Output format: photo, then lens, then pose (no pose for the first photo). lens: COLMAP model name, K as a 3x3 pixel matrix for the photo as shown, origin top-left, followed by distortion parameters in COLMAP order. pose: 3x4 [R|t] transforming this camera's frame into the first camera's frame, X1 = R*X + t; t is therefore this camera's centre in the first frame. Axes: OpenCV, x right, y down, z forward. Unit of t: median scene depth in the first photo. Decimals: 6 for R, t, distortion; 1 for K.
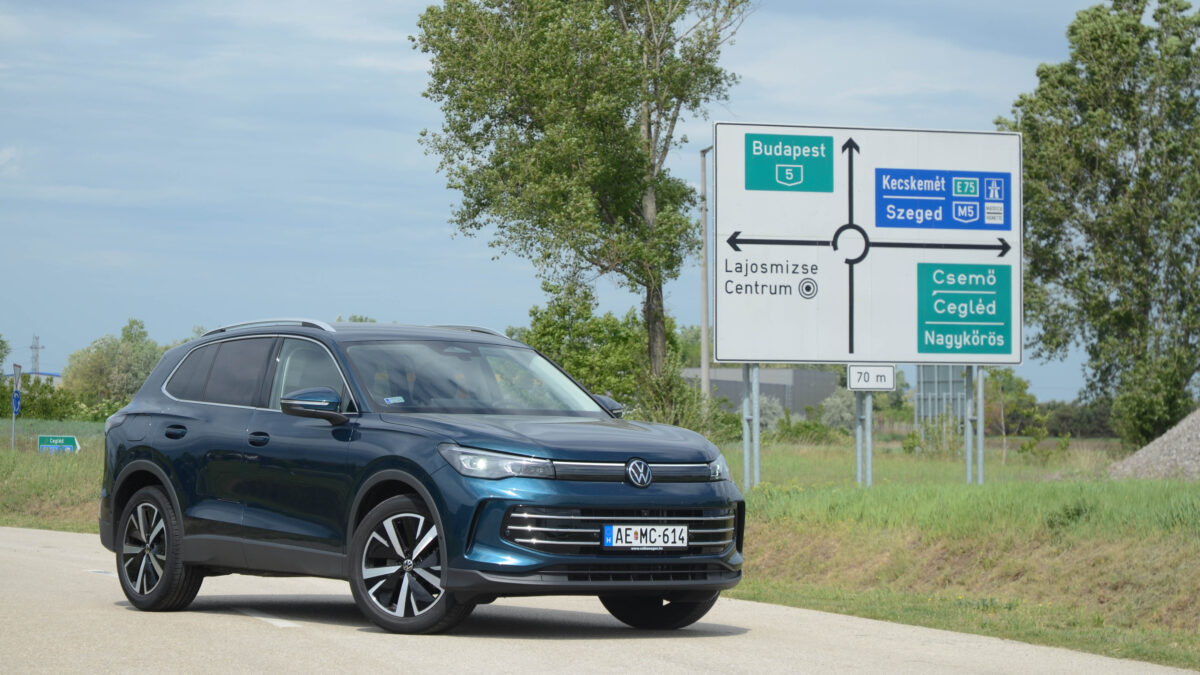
lens RADIAL K [[4237.7, 0, 600.6], [0, 4237.7, 341.9], [0, 0, 1]] dist [0.334222, 0.000000]
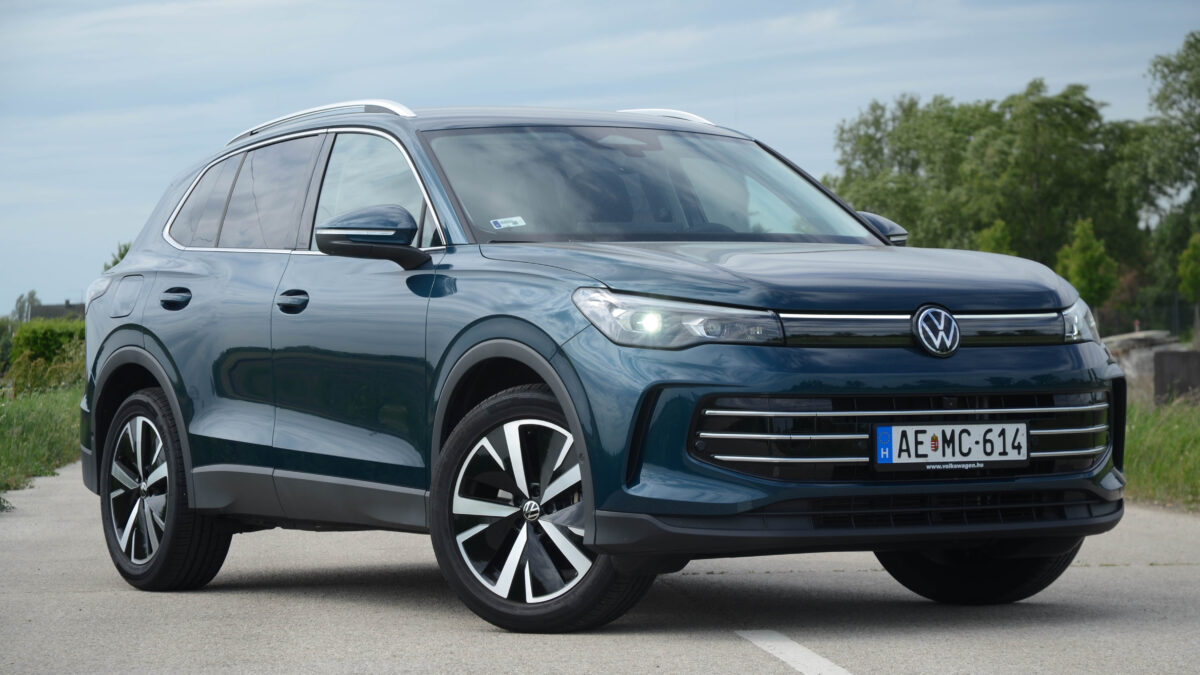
lens RADIAL K [[4210.5, 0, 601.3], [0, 4210.5, 338.7], [0, 0, 1]] dist [0.005276, 0.000000]
pose [[0.997028, -0.031432, -0.070339, 0.003608], [0.032565, 0.999357, 0.015022, 0.019738], [0.069822, -0.017268, 0.997410, 0.396588]]
